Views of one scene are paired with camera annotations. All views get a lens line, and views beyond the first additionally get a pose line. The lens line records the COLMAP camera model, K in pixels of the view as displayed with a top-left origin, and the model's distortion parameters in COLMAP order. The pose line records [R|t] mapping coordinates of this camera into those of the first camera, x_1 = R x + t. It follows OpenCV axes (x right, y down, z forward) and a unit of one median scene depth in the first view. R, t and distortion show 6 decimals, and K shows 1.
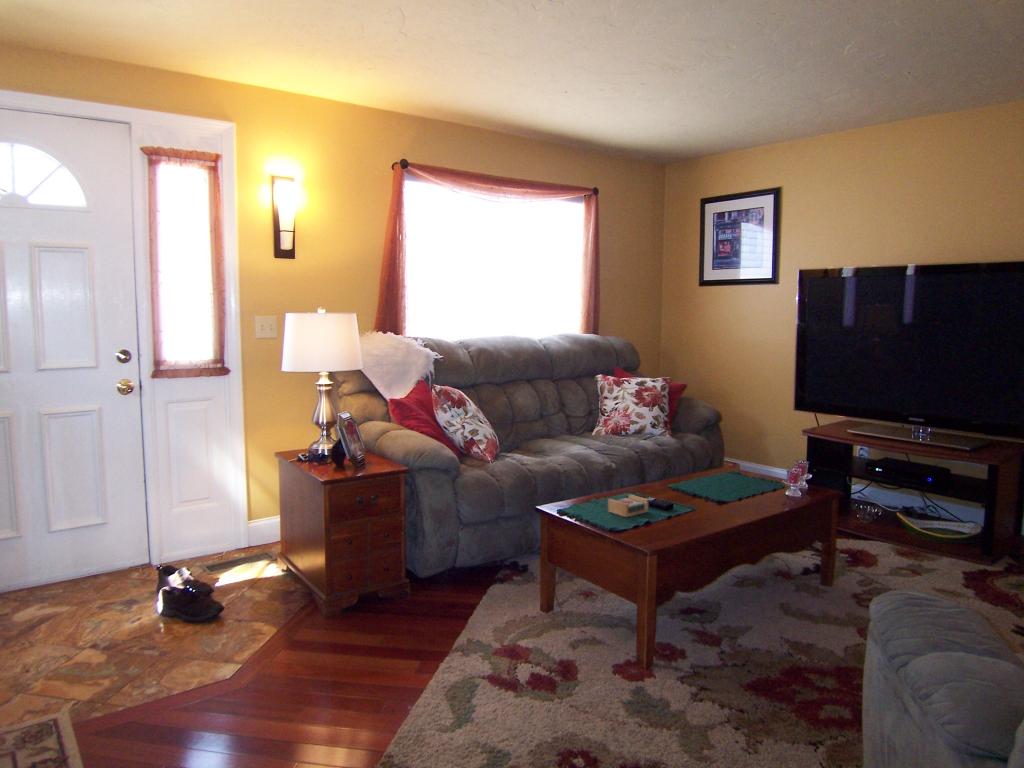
lens RADIAL K [[689.6, 0, 509.6], [0, 689.6, 385.9], [0, 0, 1]] dist [-0.027885, -0.030364]
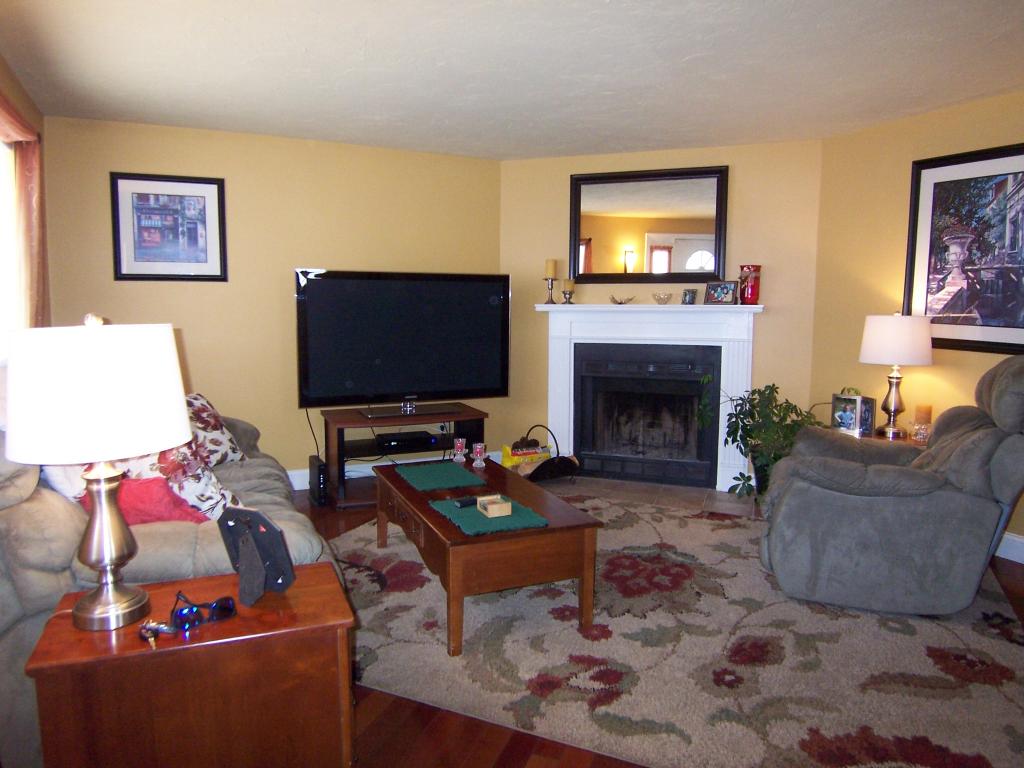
lens RADIAL K [[689.6, 0, 507.0], [0, 689.6, 381.1], [0, 0, 1]] dist [-0.027885, -0.030364]
pose [[0.205498, -0.107361, 0.972751, -0.661369], [0.106007, 0.990558, 0.086932, -0.078853], [-0.972899, 0.085254, 0.214939, 0.628729]]
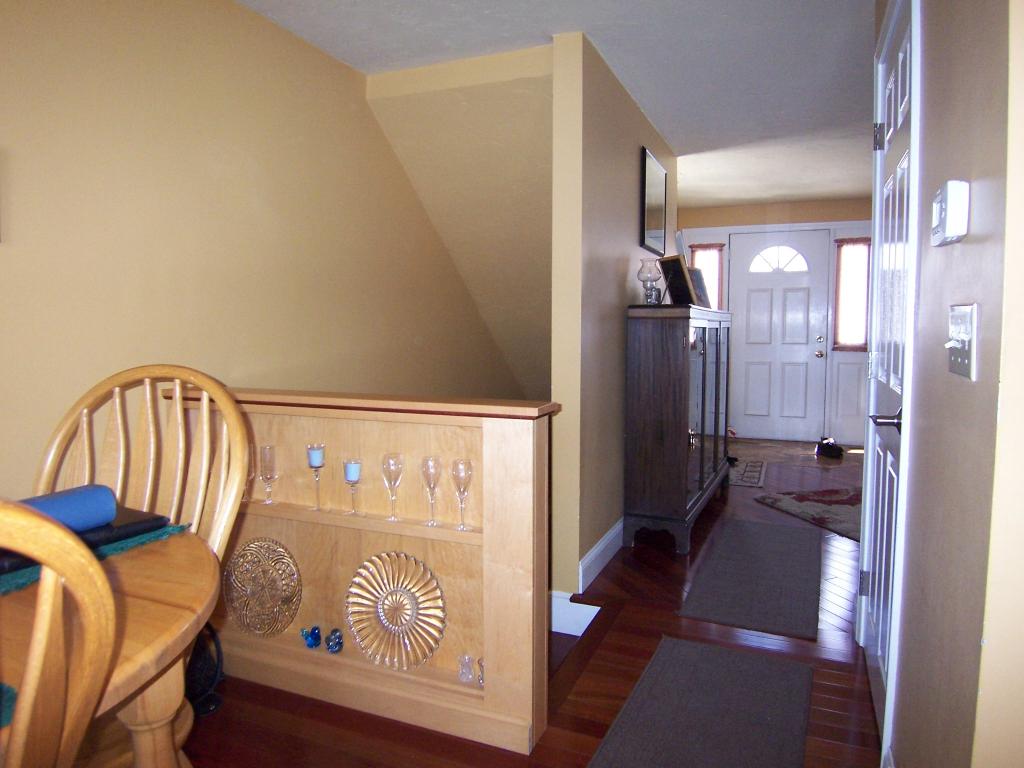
lens RADIAL K [[689.6, 0, 509.6], [0, 689.6, 376.5], [0, 0, 1]] dist [-0.027885, -0.030364]
pose [[0.486694, 0.056331, -0.871754, 0.685726], [-0.090755, 0.995779, 0.013678, 0.107826], [0.868846, 0.072459, 0.489752, -0.721208]]
